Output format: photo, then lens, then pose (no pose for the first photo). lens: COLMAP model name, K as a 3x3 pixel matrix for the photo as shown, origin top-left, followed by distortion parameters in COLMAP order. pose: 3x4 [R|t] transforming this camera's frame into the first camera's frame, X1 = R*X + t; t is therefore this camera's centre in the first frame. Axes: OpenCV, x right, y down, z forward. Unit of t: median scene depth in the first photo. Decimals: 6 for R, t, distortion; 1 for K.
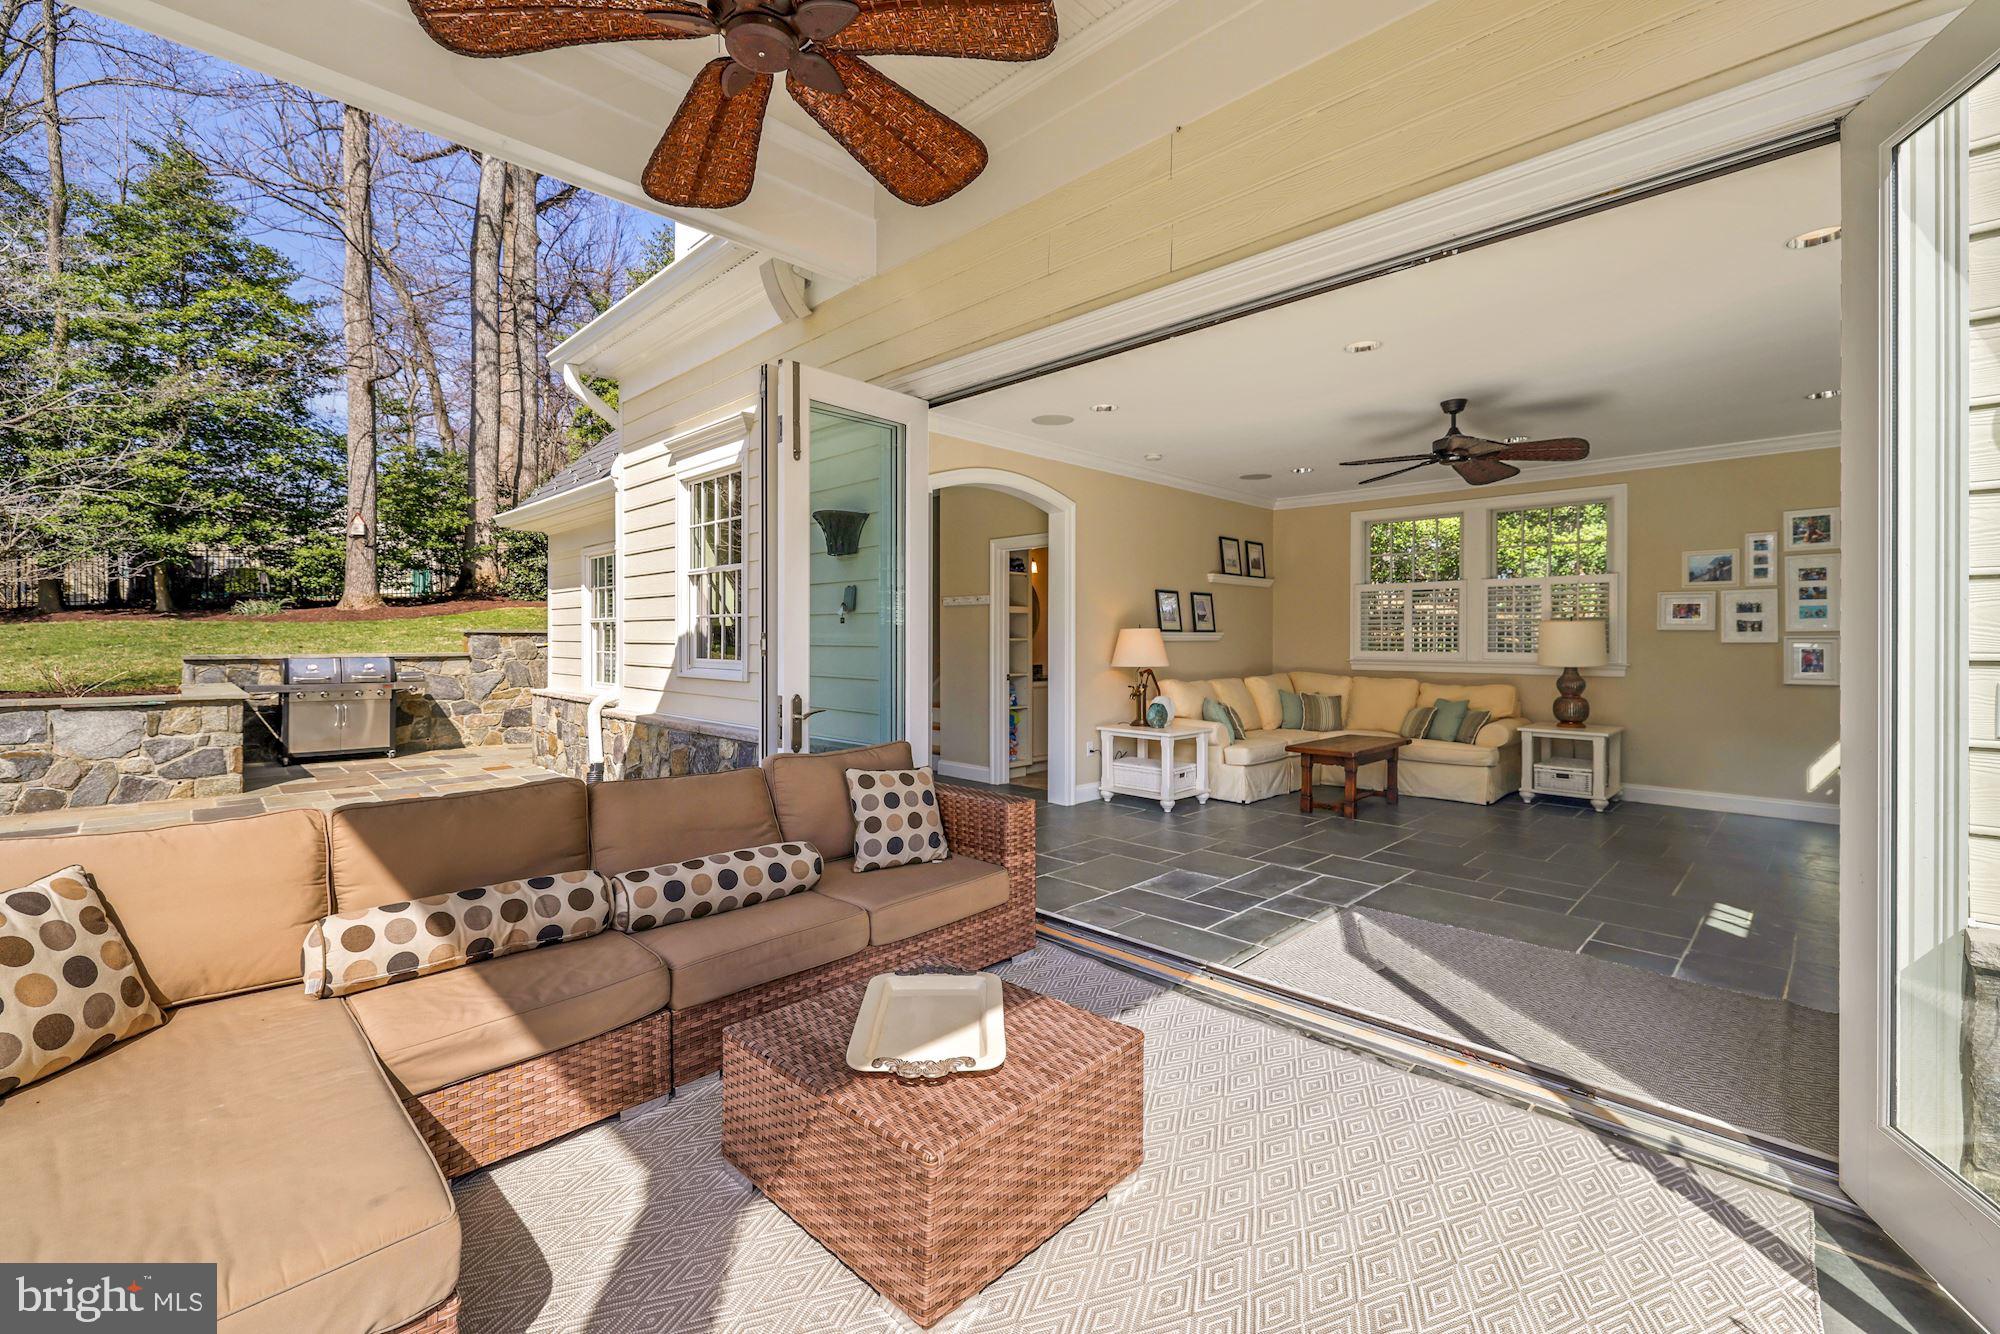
lens RADIAL K [[845.1, 0, 992.0], [0, 845.1, 644.2], [0, 0, 1]] dist [-0.000982, 0.000021]
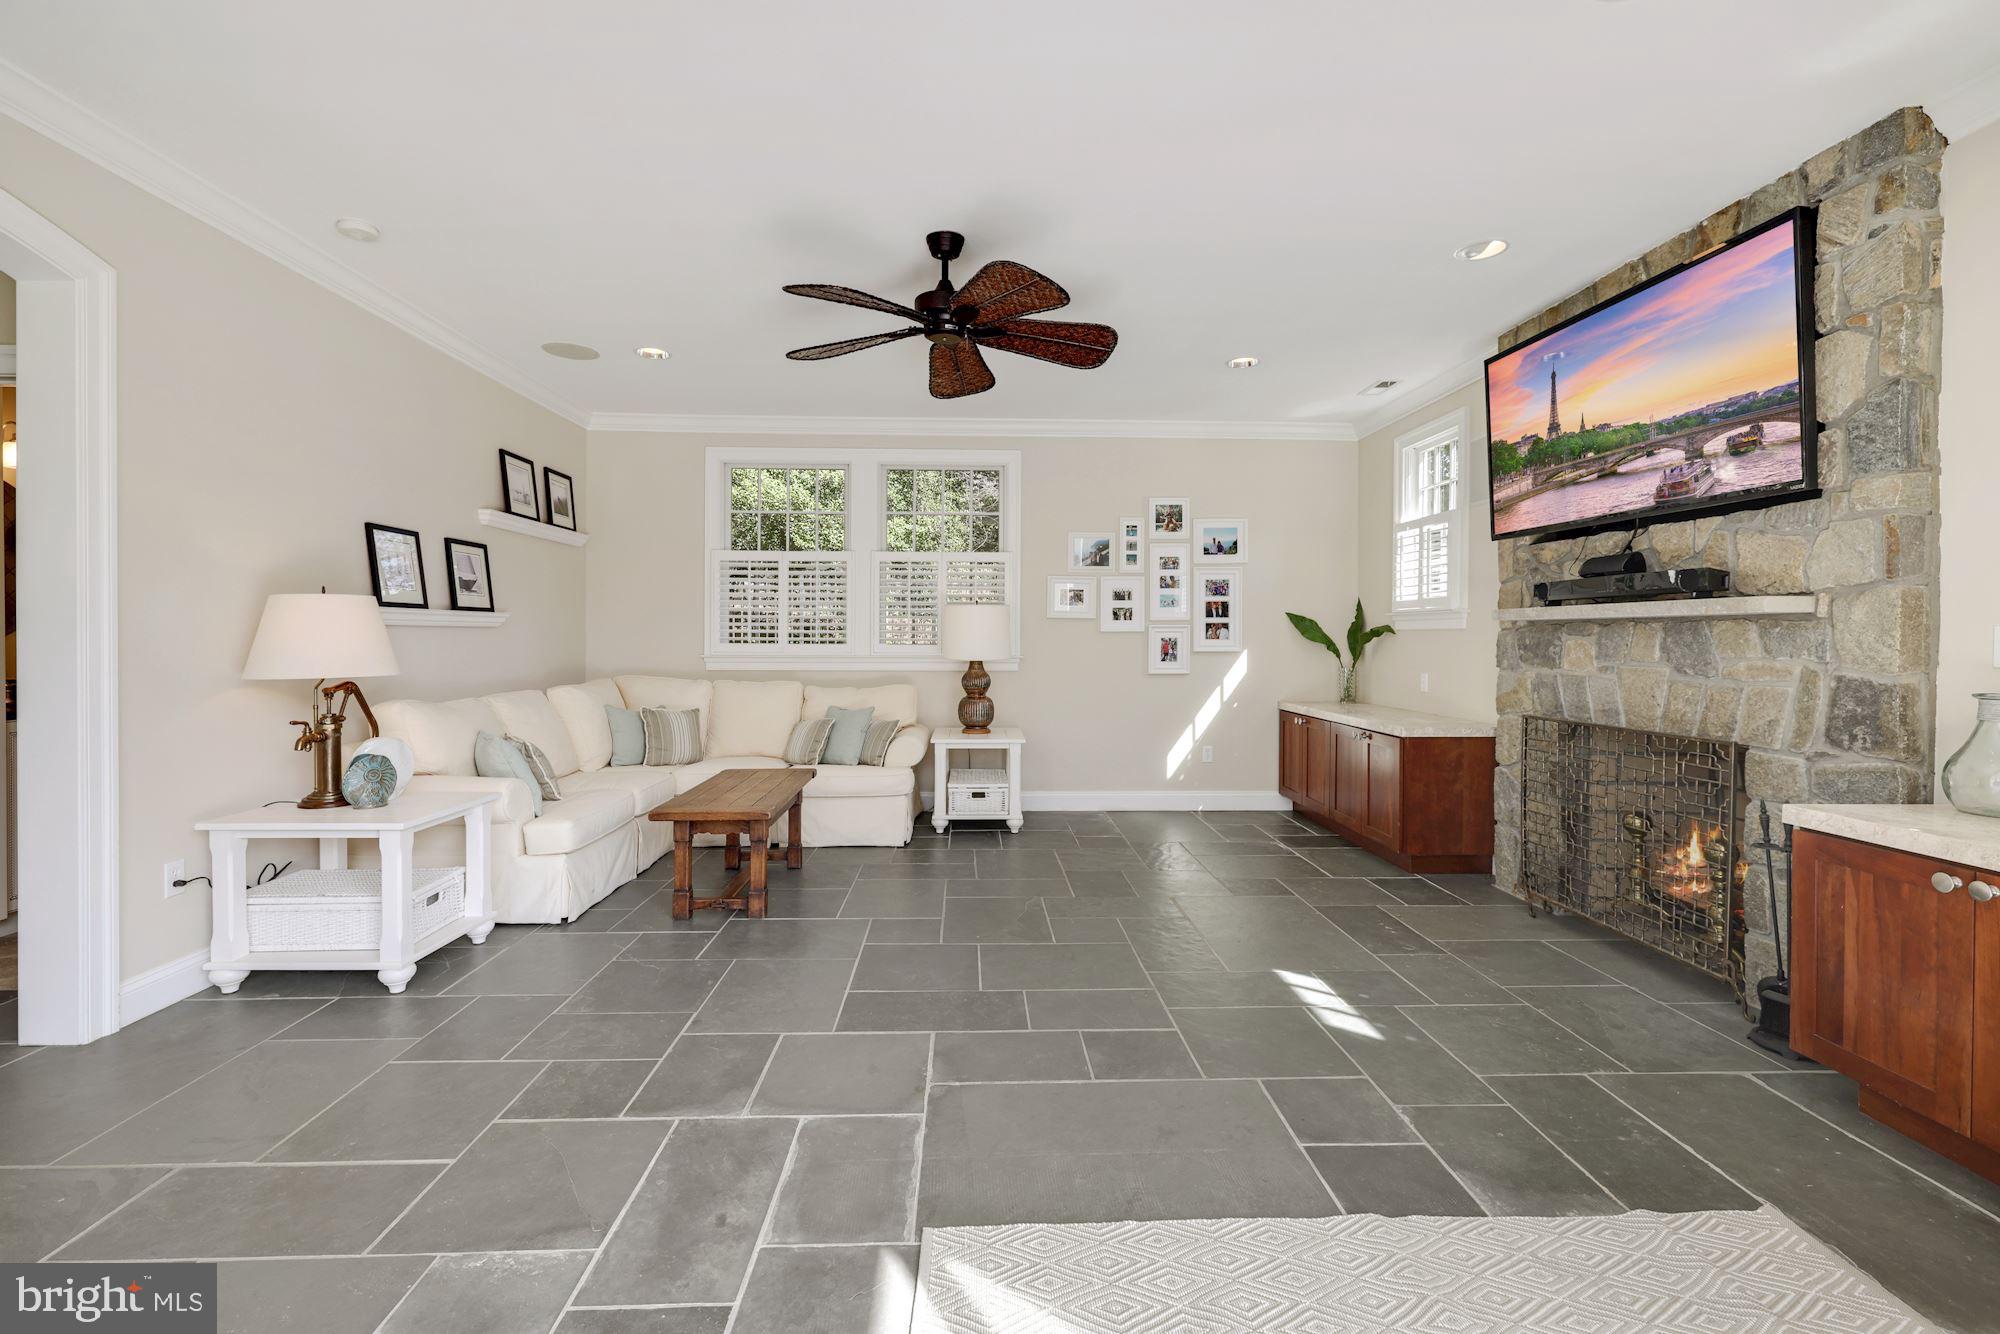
lens RADIAL K [[845.1, 0, 992.0], [0, 845.1, 644.2], [0, 0, 1]] dist [-0.000982, 0.000021]
pose [[0.681583, -0.004528, 0.731727, 0.085359], [0.002617, 0.999990, 0.003751, 0.007678], [-0.731736, -0.000642, 0.681588, 0.414109]]
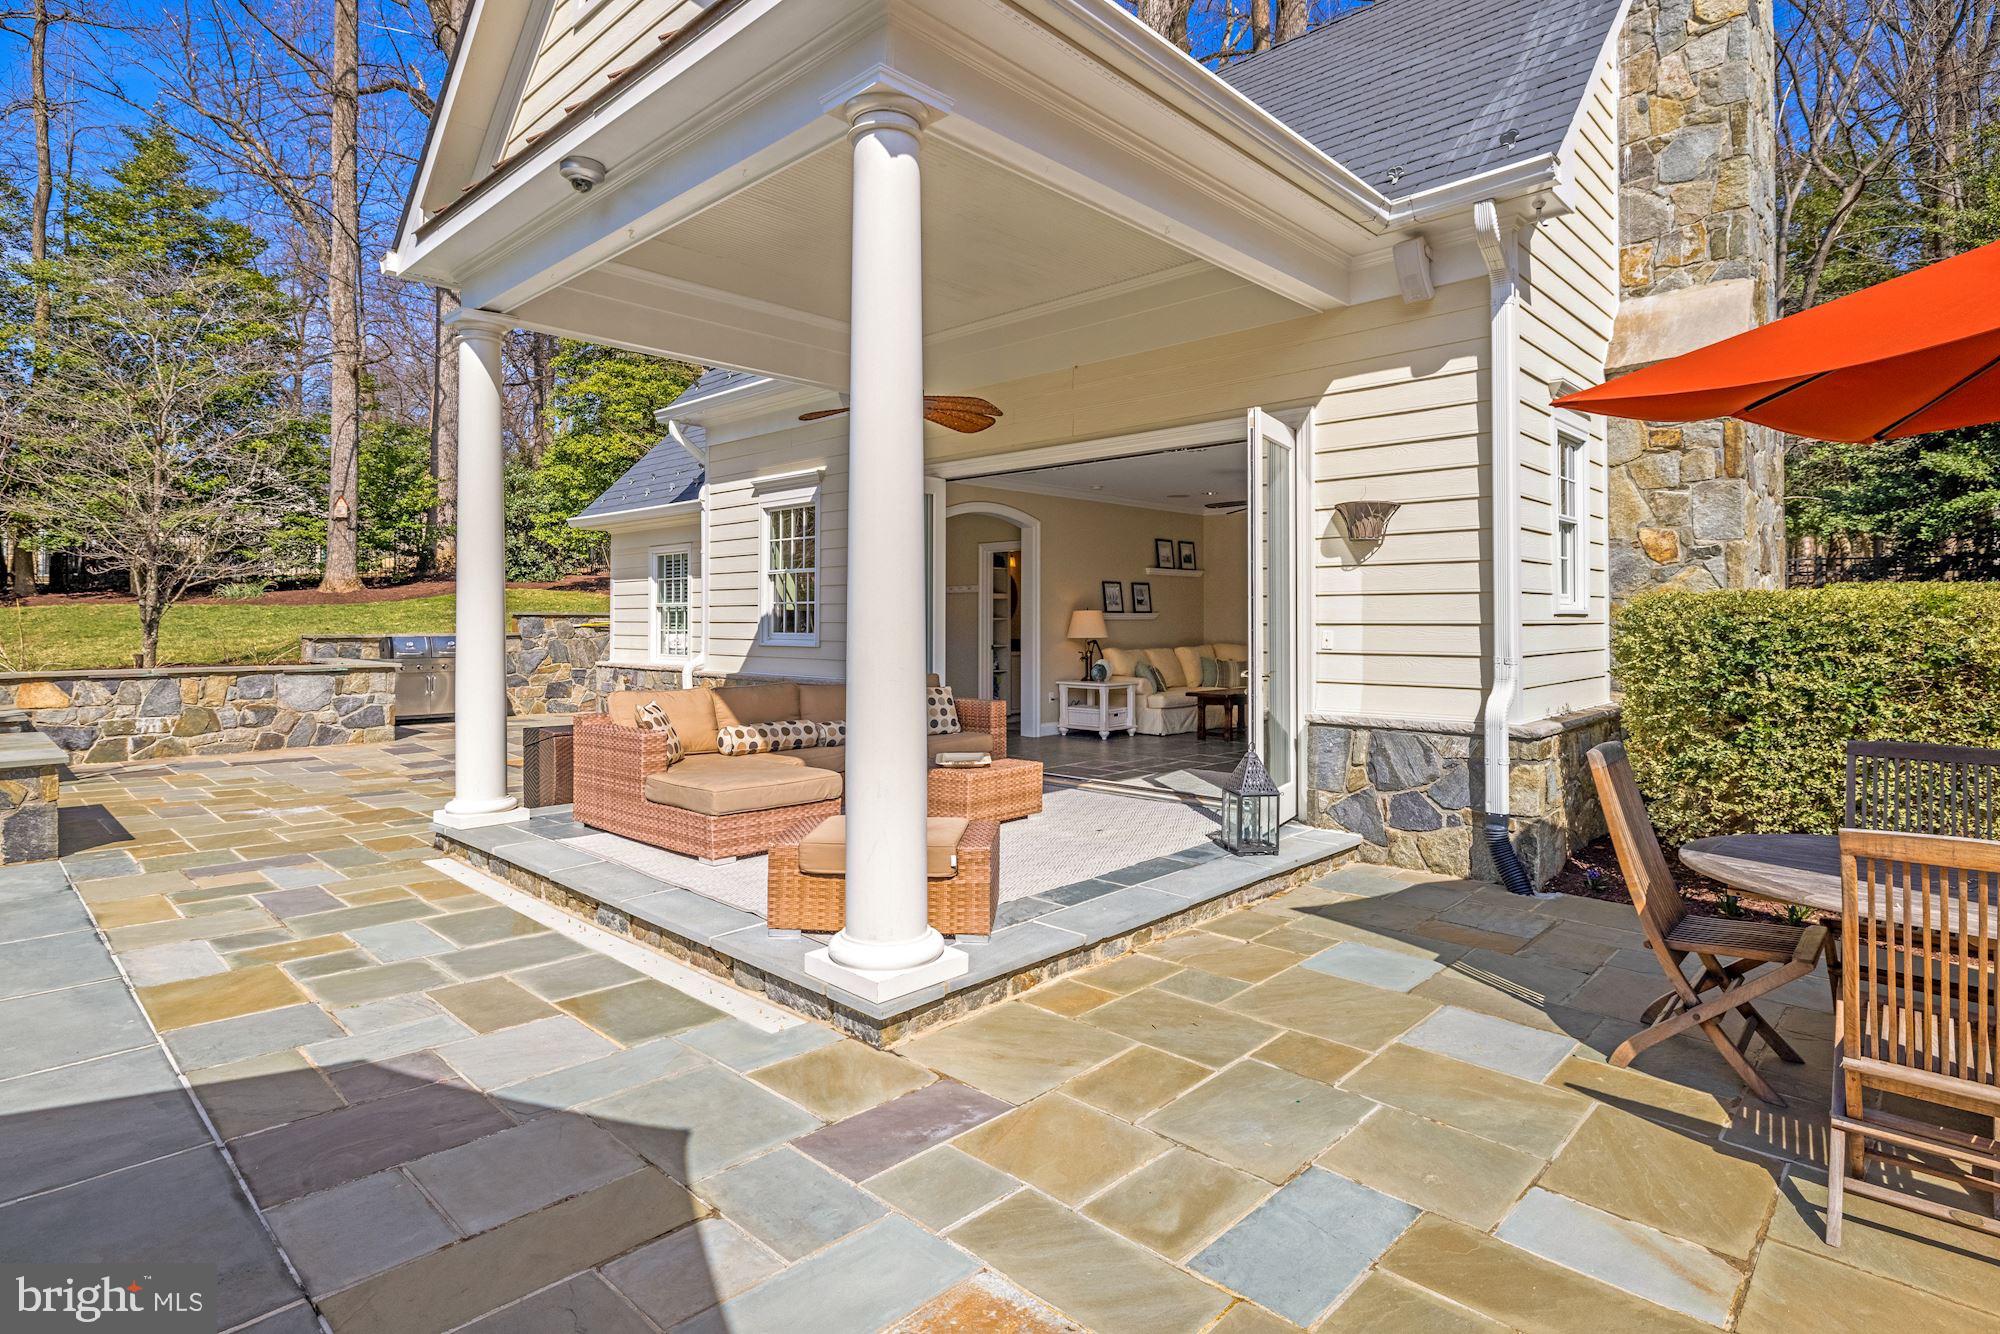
lens RADIAL K [[1042.4, 0, 999.4], [0, 1042.4, 614.6], [0, 0, 1]] dist [-0.000337, -0.000230]
pose [[0.999672, -0.003080, 0.025405, -0.011961], [0.003376, 0.999927, -0.011619, 0.007333], [-0.025368, 0.011701, 0.999610, -0.694041]]
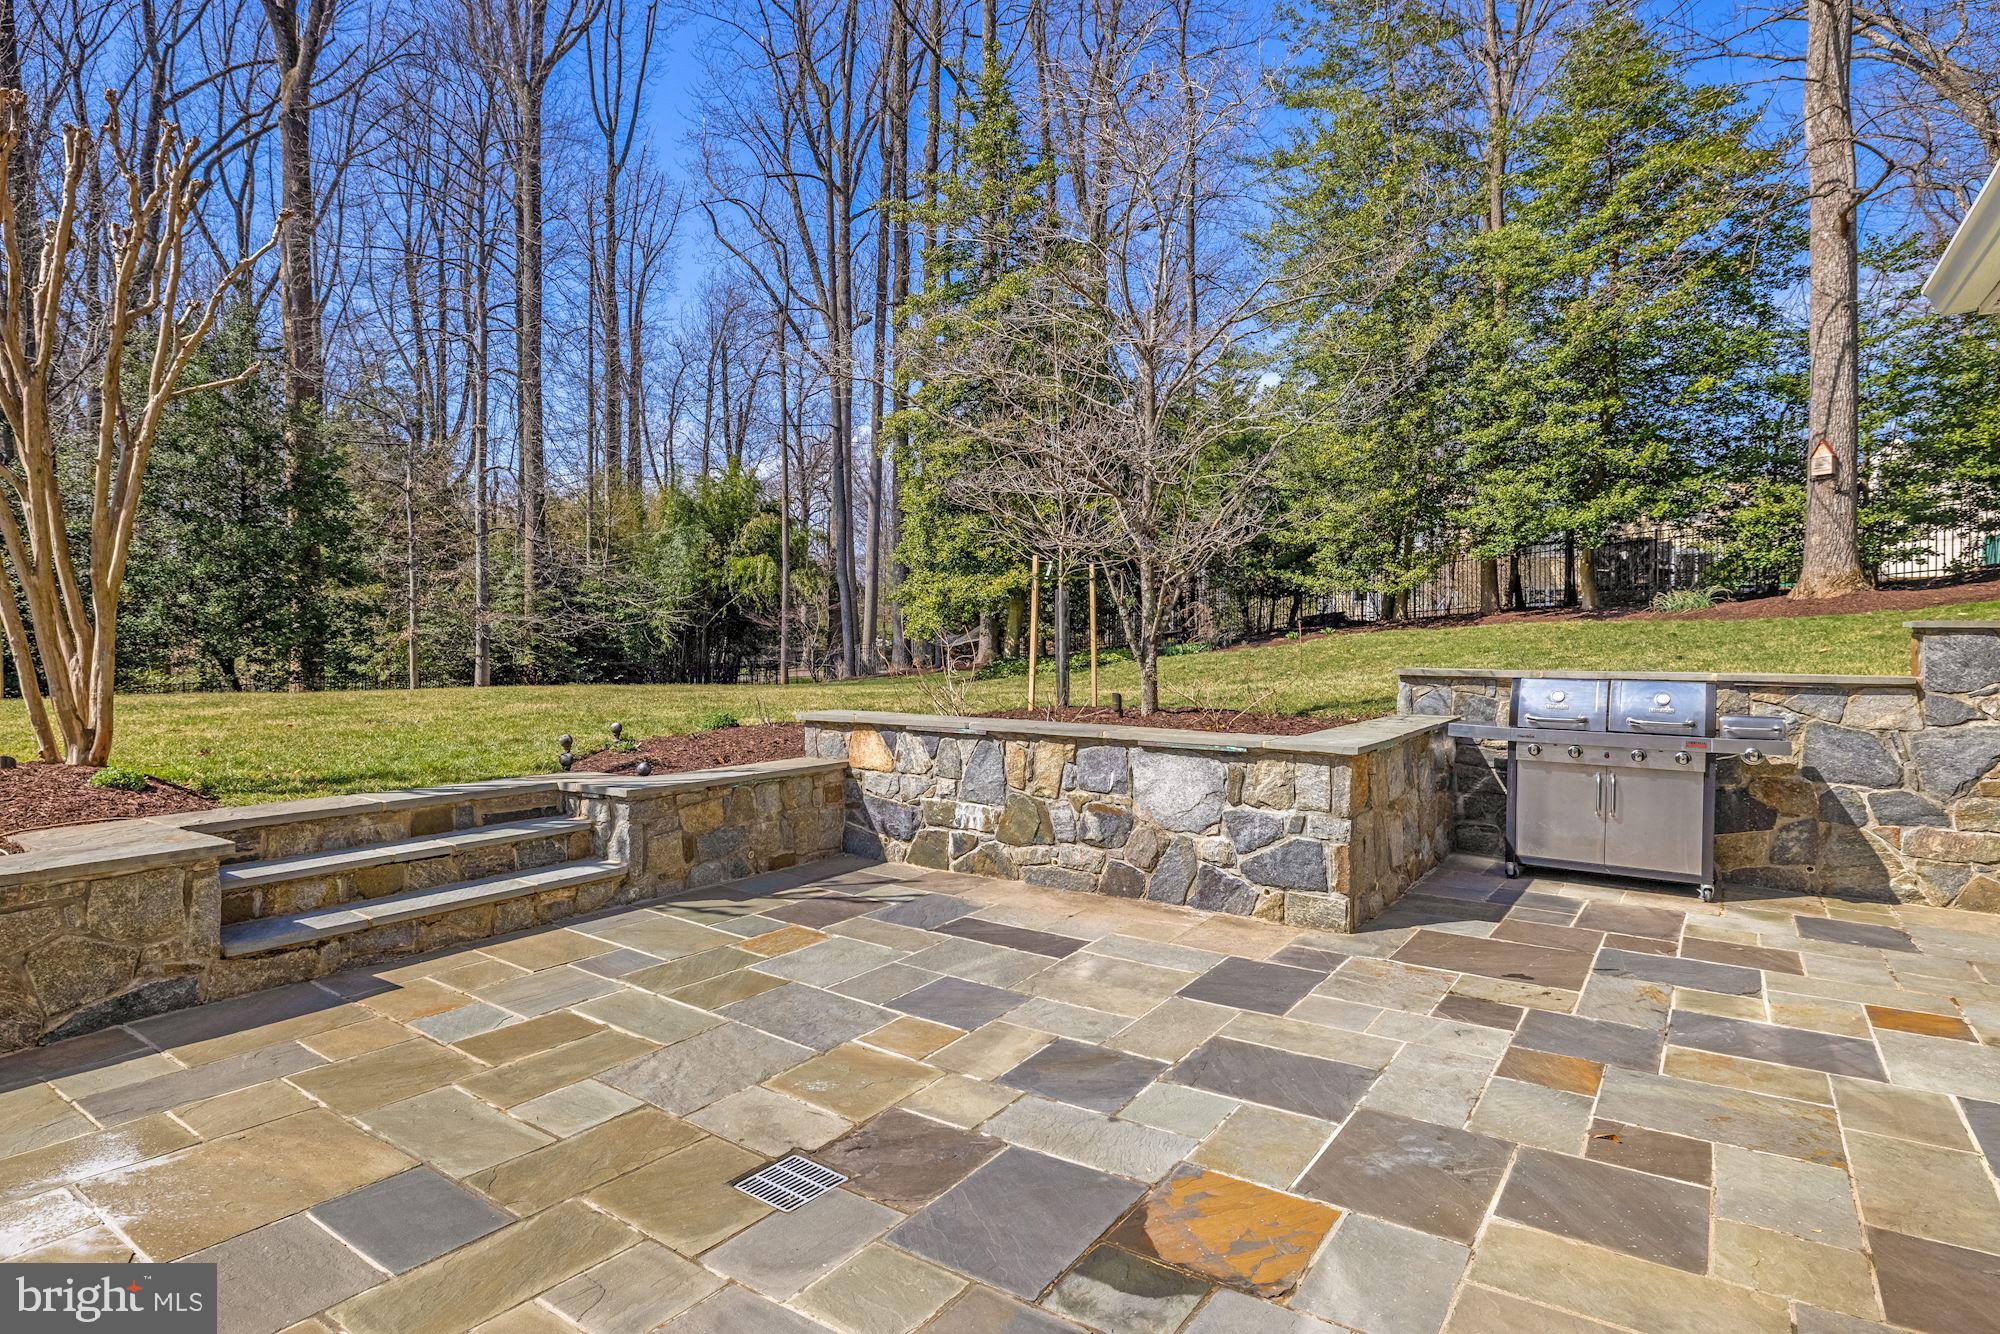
lens RADIAL K [[1058.9, 0, 999.6], [0, 1058.9, 651.0], [0, 0, 1]] dist [-0.001449, -0.000201]
pose [[0.195093, 0.007869, -0.980753, -0.326220], [-0.010773, 0.999925, 0.005880, -0.001387], [0.980726, 0.009419, 0.195163, 0.751201]]
